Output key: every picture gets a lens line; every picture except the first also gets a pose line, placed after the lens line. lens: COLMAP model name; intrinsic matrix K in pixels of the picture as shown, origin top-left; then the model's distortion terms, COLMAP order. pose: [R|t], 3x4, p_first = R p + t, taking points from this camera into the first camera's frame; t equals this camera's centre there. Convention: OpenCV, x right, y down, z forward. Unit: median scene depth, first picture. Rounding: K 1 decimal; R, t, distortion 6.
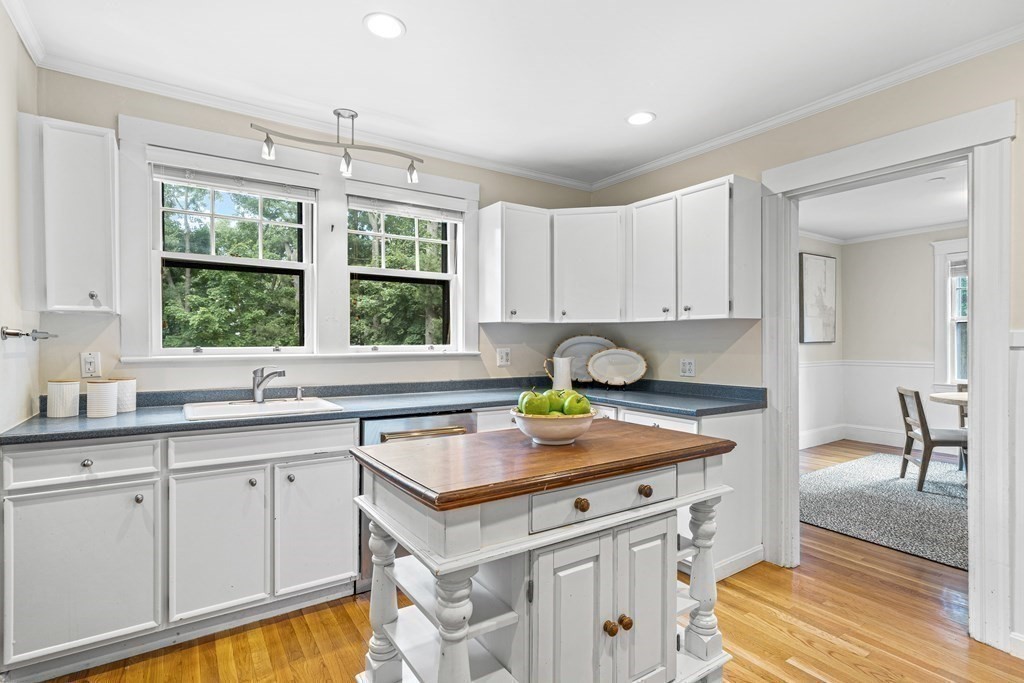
lens RADIAL K [[501.2, 0, 515.0], [0, 501.2, 341.0], [0, 0, 1]] dist [0.005303, 0.002231]
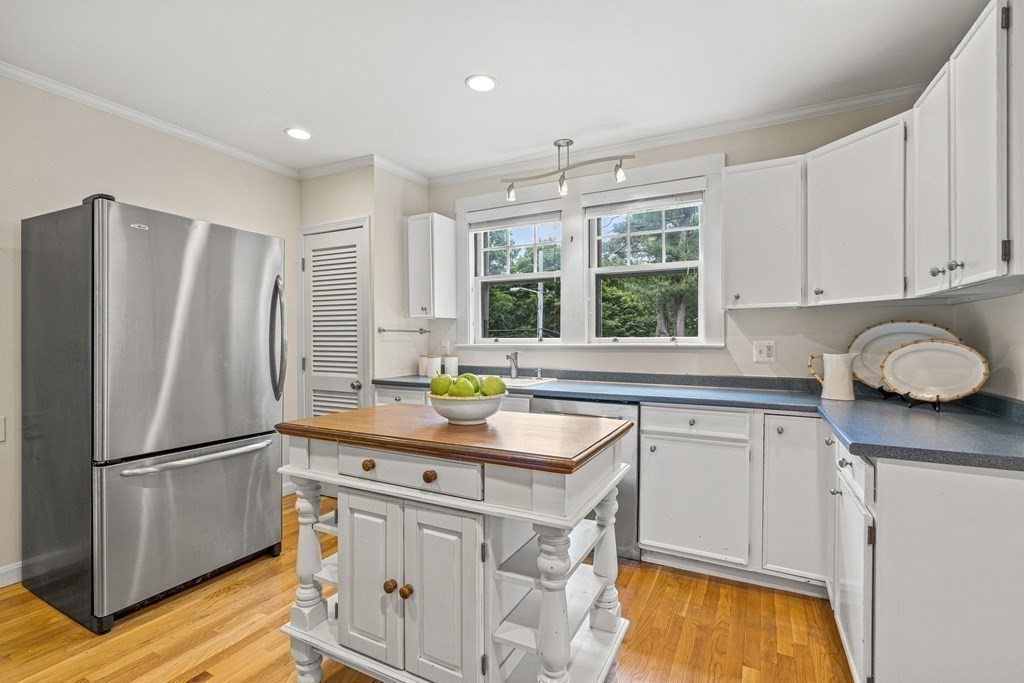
lens RADIAL K [[468.8, 0, 518.3], [0, 468.8, 344.0], [0, 0, 1]] dist [0.002752, 0.000125]
pose [[0.488892, 0.009224, -0.872295, 0.523174], [0.003140, 0.999919, 0.012333, 0.011075], [0.872338, -0.008769, 0.488824, 0.316571]]
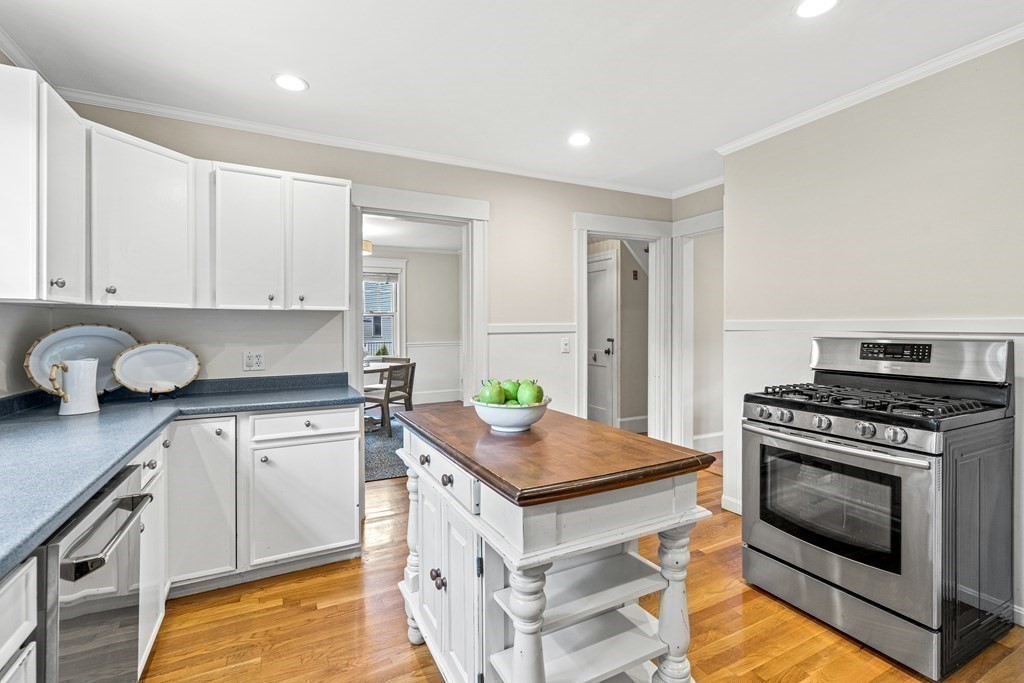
lens RADIAL K [[468.8, 0, 506.2], [0, 468.8, 332.2], [0, 0, 1]] dist [0.002752, 0.000125]
pose [[0.133107, -0.009765, 0.991054, -0.473732], [0.004692, 0.999946, 0.009222, -0.005495], [-0.991091, 0.003423, 0.133145, 0.457640]]
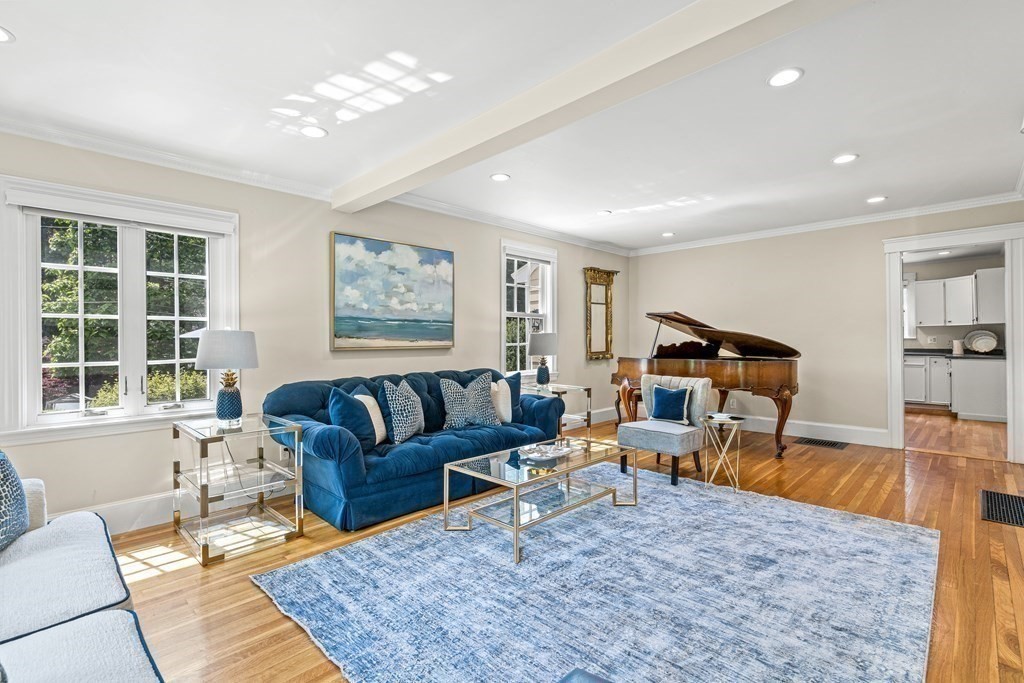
lens RADIAL K [[468.8, 0, 521.5], [0, 468.8, 342.4], [0, 0, 1]] dist [0.002752, 0.000125]
pose [[0.211733, -0.006581, -0.977305, 2.058977], [0.011851, 0.999921, -0.004166, 0.032436], [0.977256, -0.010700, 0.211794, -1.648686]]
